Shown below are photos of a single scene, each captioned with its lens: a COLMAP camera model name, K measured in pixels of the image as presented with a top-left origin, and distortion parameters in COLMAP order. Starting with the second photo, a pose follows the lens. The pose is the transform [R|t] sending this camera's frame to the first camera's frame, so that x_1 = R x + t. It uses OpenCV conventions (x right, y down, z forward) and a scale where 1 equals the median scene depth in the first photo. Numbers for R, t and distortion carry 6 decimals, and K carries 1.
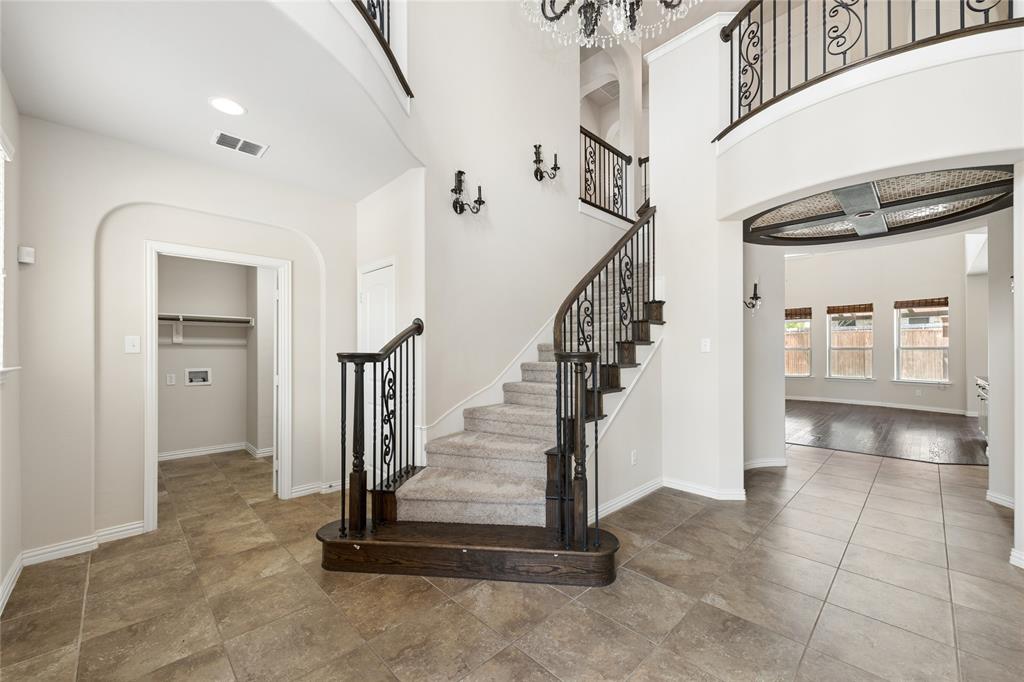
lens RADIAL K [[411.5, 0, 504.9], [0, 411.5, 349.0], [0, 0, 1]] dist [0.003394, -0.001295]
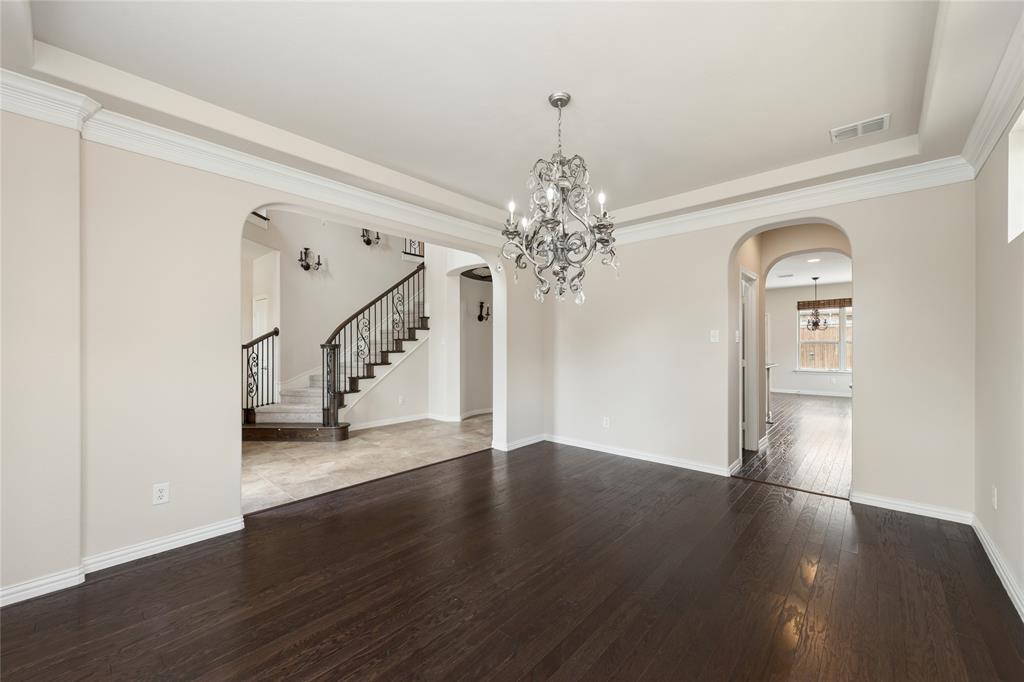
lens RADIAL K [[411.5, 0, 513.4], [0, 411.5, 343.0], [0, 0, 1]] dist [0.003394, -0.001295]
pose [[0.997278, 0.000816, 0.073732, 0.696605], [-0.000421, 0.999985, -0.005374, 0.009776], [-0.073735, 0.005329, 0.997264, -0.941415]]
